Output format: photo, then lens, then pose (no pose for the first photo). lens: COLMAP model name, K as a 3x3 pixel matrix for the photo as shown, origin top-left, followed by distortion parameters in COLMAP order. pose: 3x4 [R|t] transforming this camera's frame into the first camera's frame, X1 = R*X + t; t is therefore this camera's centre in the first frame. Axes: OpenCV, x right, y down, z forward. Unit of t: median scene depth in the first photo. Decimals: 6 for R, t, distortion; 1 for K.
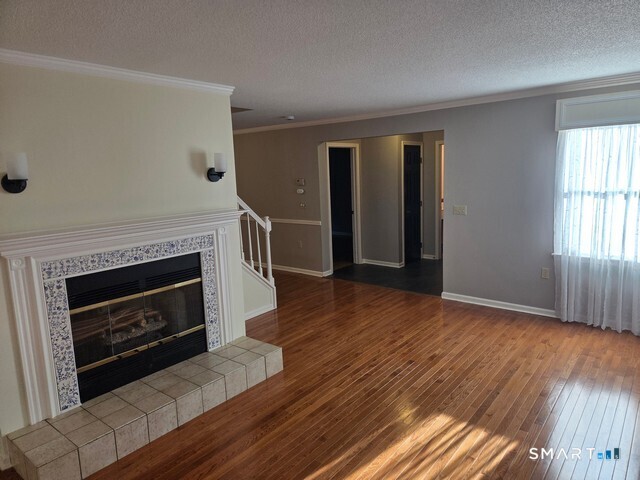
lens RADIAL K [[432.3, 0, 330.6], [0, 432.3, 239.1], [0, 0, 1]] dist [0.072033, -0.056957]
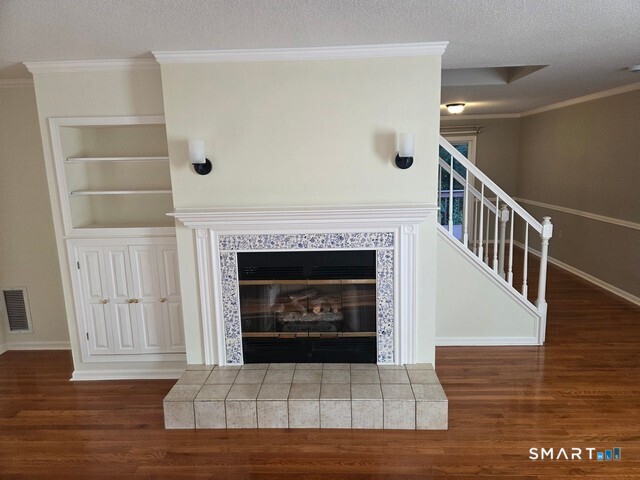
lens RADIAL K [[432.3, 0, 319.7], [0, 432.3, 240.6], [0, 0, 1]] dist [0.072033, -0.056957]
pose [[0.586174, 0.169087, -0.792345, 0.334852], [-0.125888, 0.985110, 0.117091, -0.081622], [0.800345, 0.031111, 0.598731, 0.427196]]
